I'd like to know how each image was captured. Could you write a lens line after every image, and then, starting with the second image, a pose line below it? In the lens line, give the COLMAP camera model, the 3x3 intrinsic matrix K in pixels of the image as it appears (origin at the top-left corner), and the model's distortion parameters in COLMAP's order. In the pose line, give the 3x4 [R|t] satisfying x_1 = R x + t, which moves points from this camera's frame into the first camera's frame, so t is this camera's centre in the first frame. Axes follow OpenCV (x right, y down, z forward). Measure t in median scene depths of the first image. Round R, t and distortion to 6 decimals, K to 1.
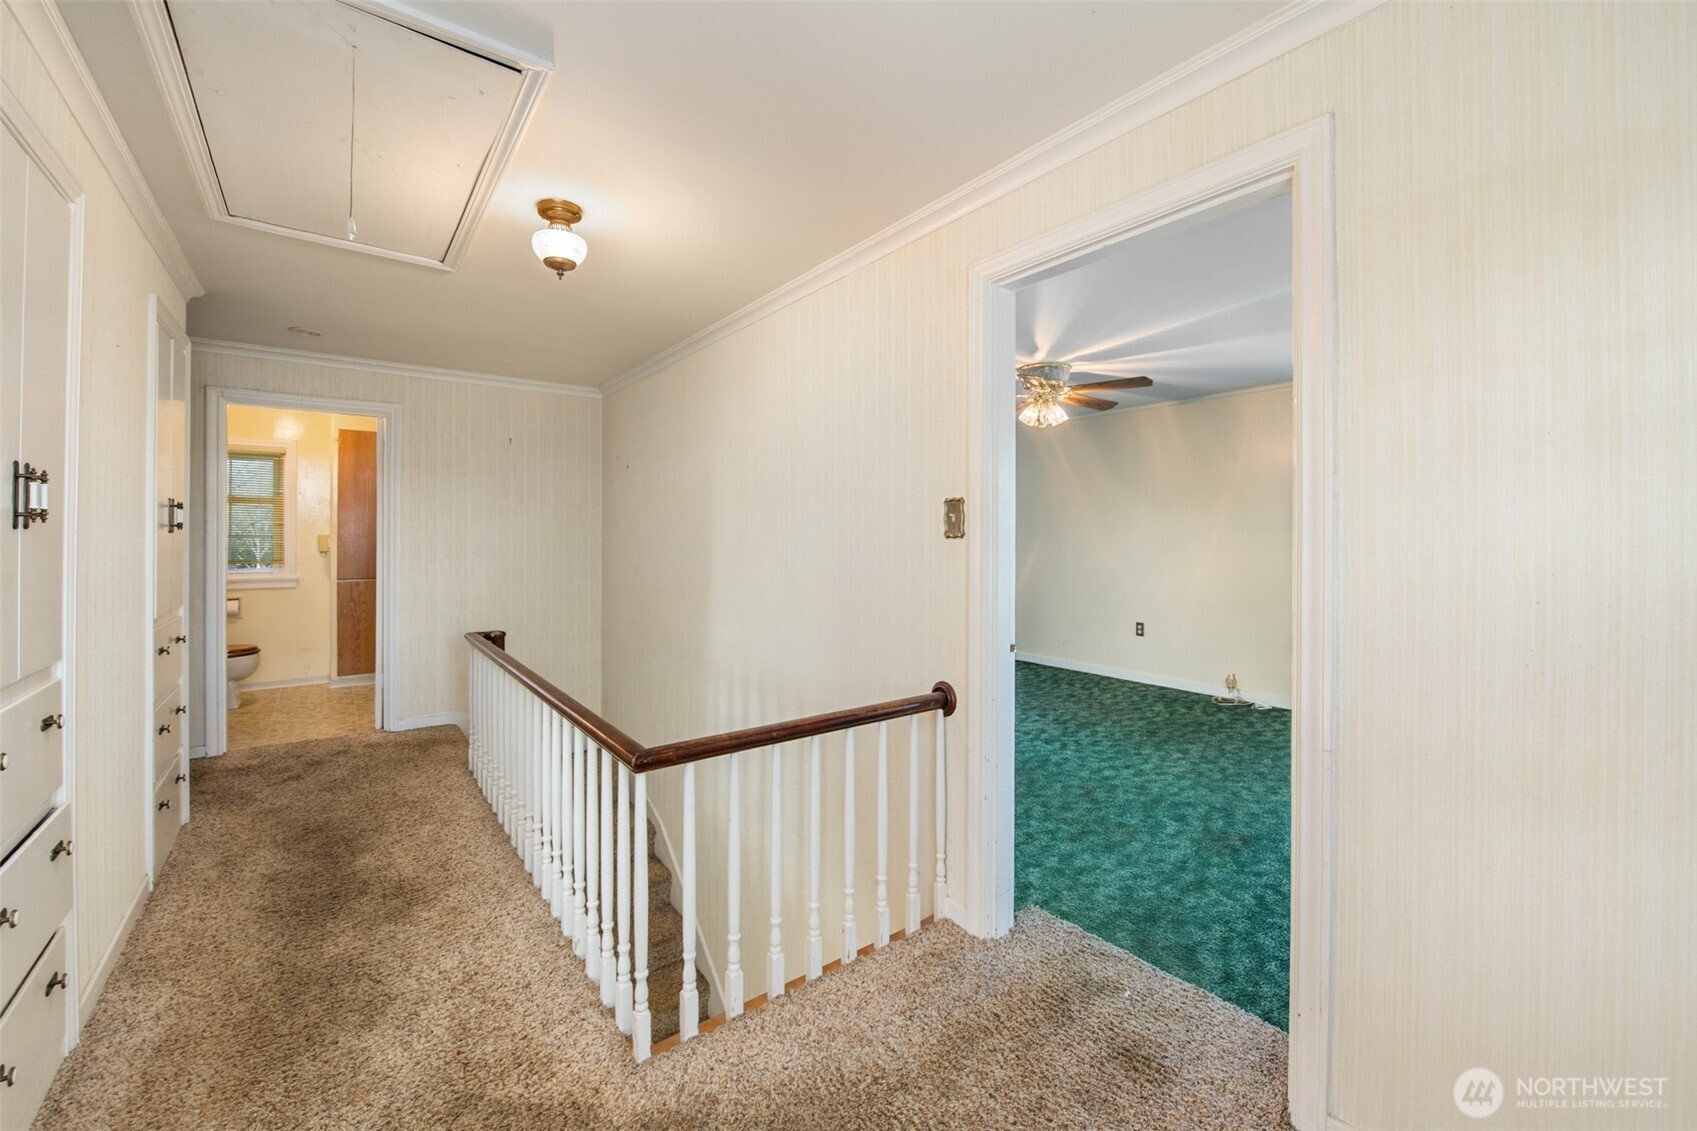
lens RADIAL K [[684.0, 0, 844.8], [0, 684.0, 530.7], [0, 0, 1]] dist [-0.018057, -0.000262]
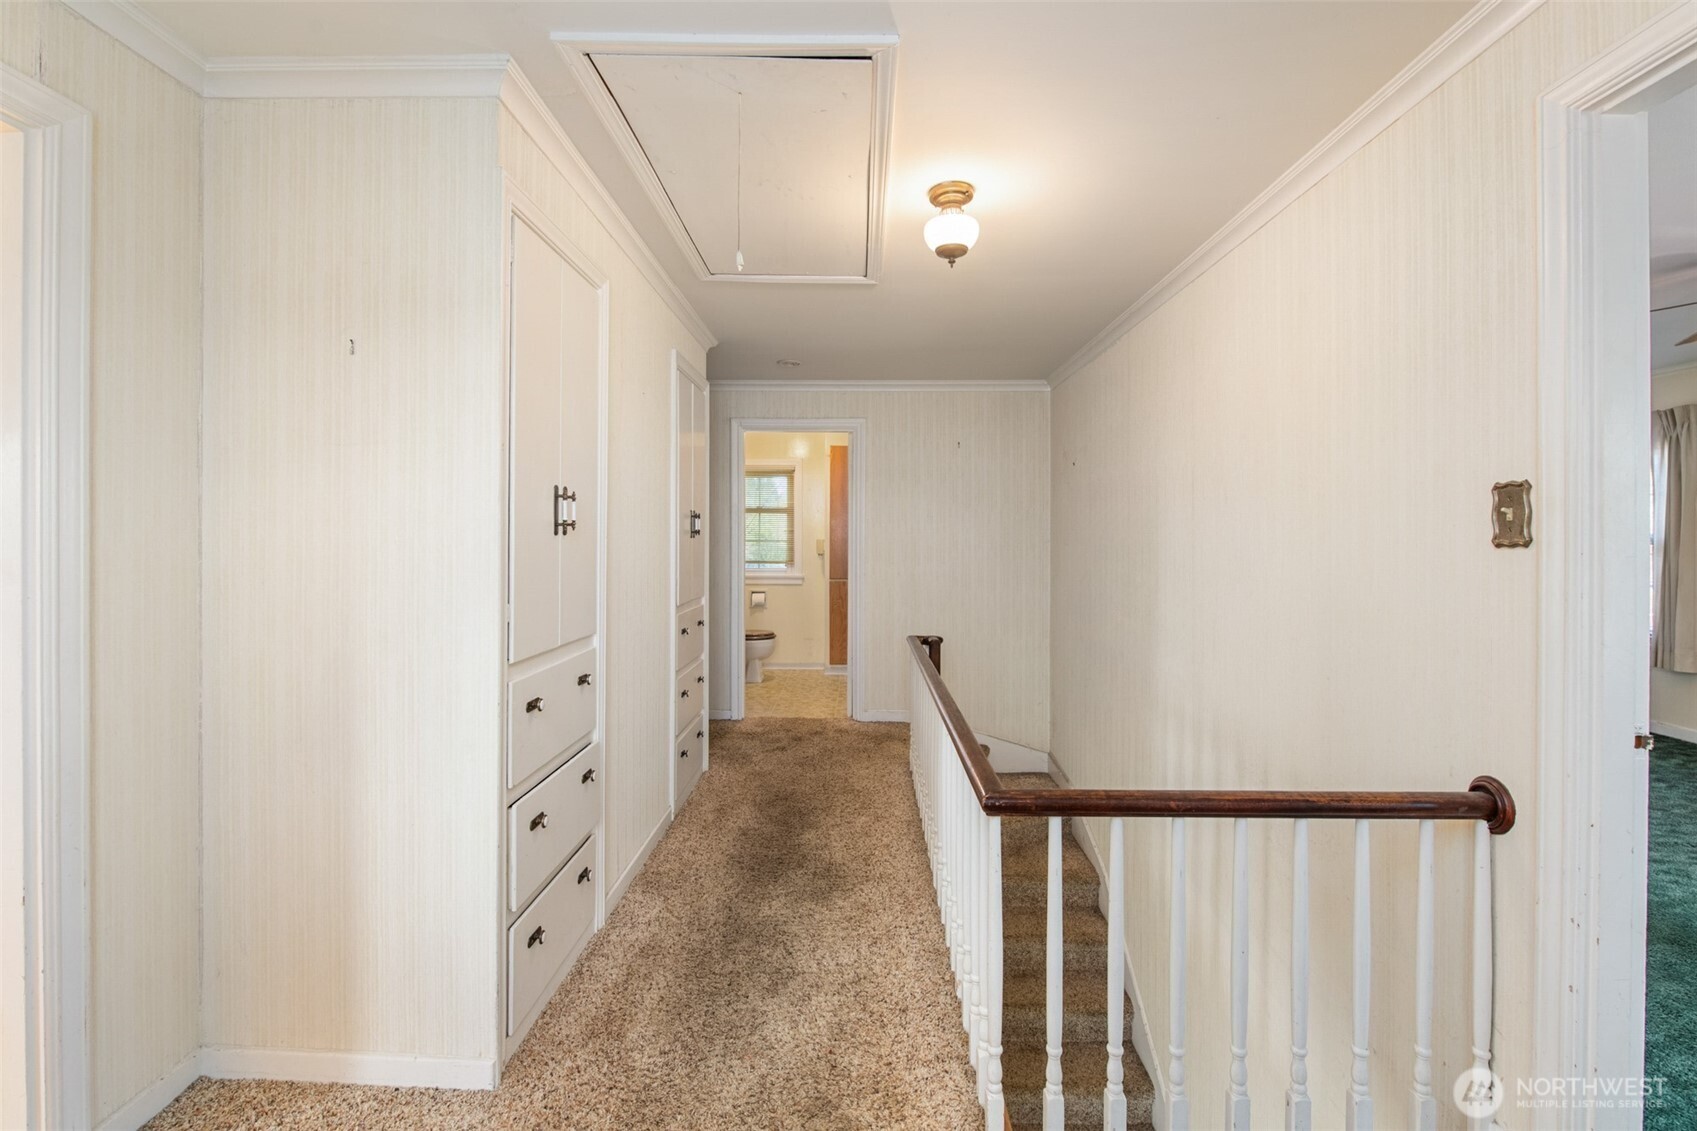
lens RADIAL K [[743.6, 0, 843.4], [0, 743.6, 536.7], [0, 0, 1]] dist [-0.002230, -0.007069]
pose [[0.782327, -0.000343, -0.622868, 0.096853], [0.001608, 0.999998, 0.001470, -0.000520], [0.622866, -0.002151, 0.782326, 0.099902]]
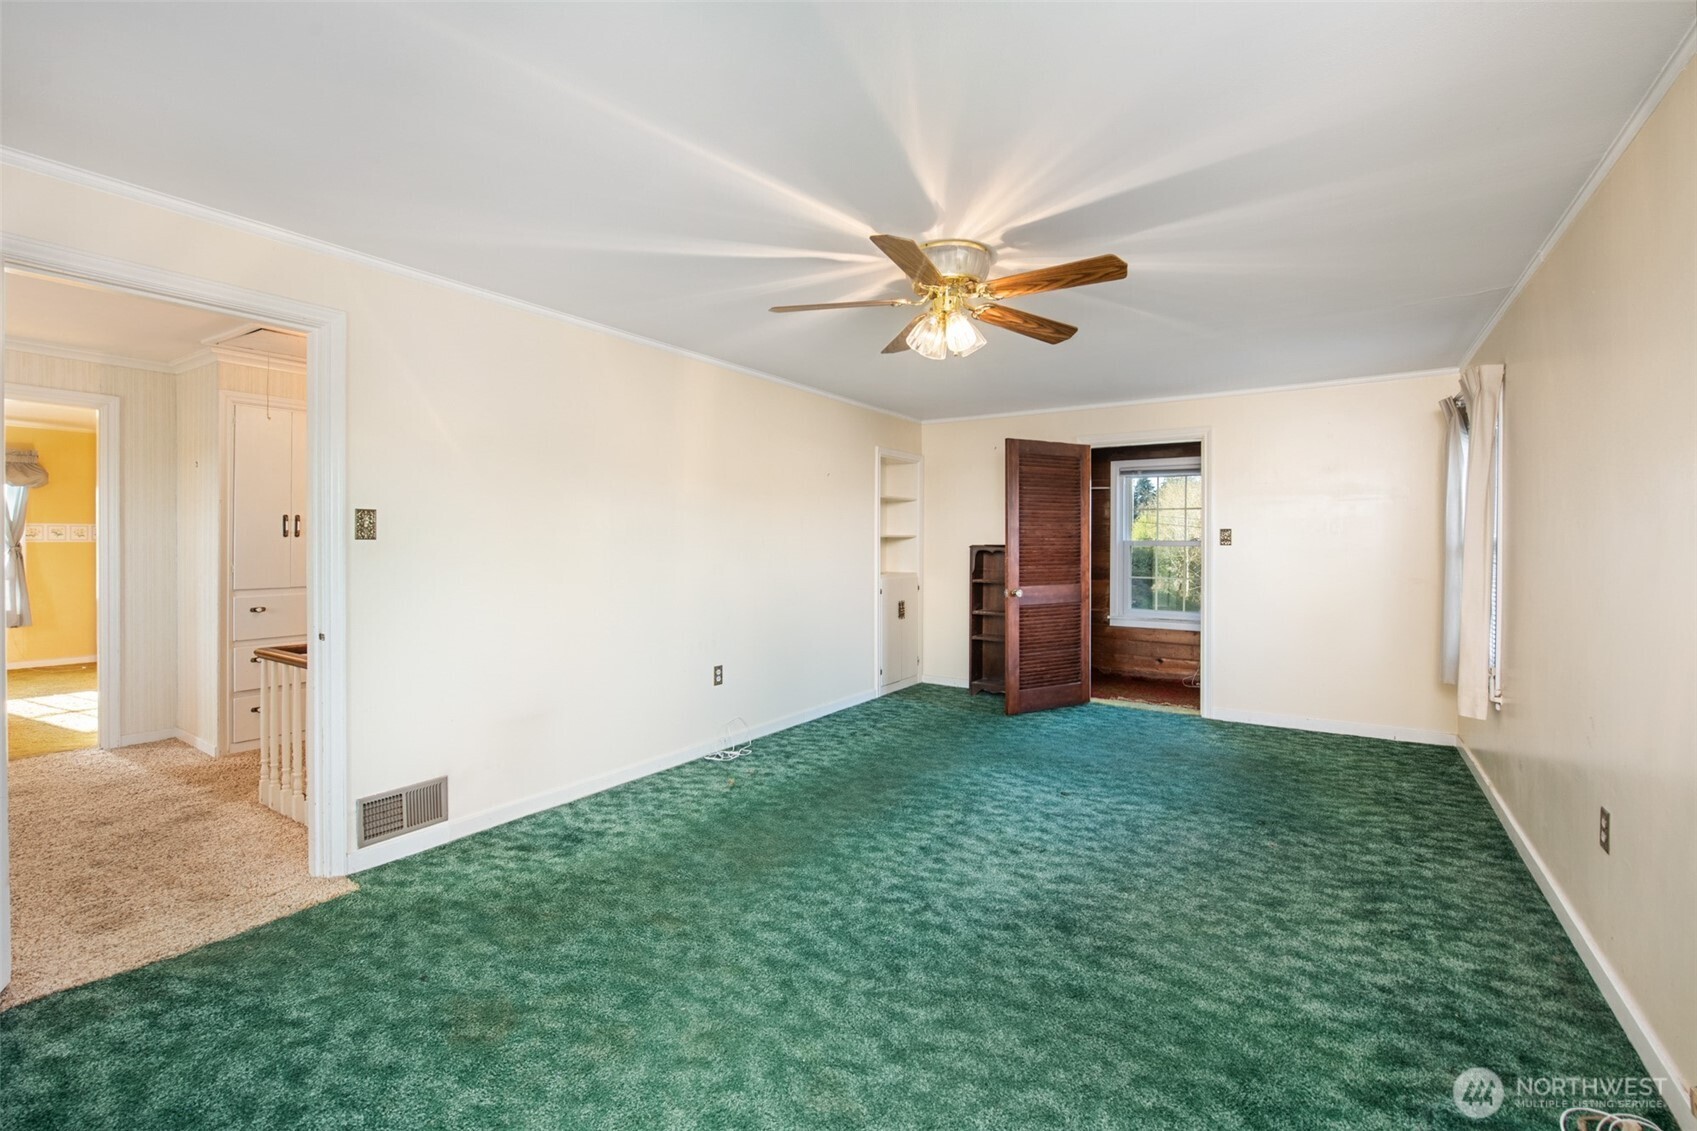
lens RADIAL K [[743.6, 0, 843.4], [0, 743.6, 536.7], [0, 0, 1]] dist [-0.002230, -0.007069]
pose [[0.334675, 0.000298, -0.942334, 1.504018], [0.000896, 0.999999, 0.000634, 0.000331], [0.942333, -0.001057, 0.334675, 1.226705]]
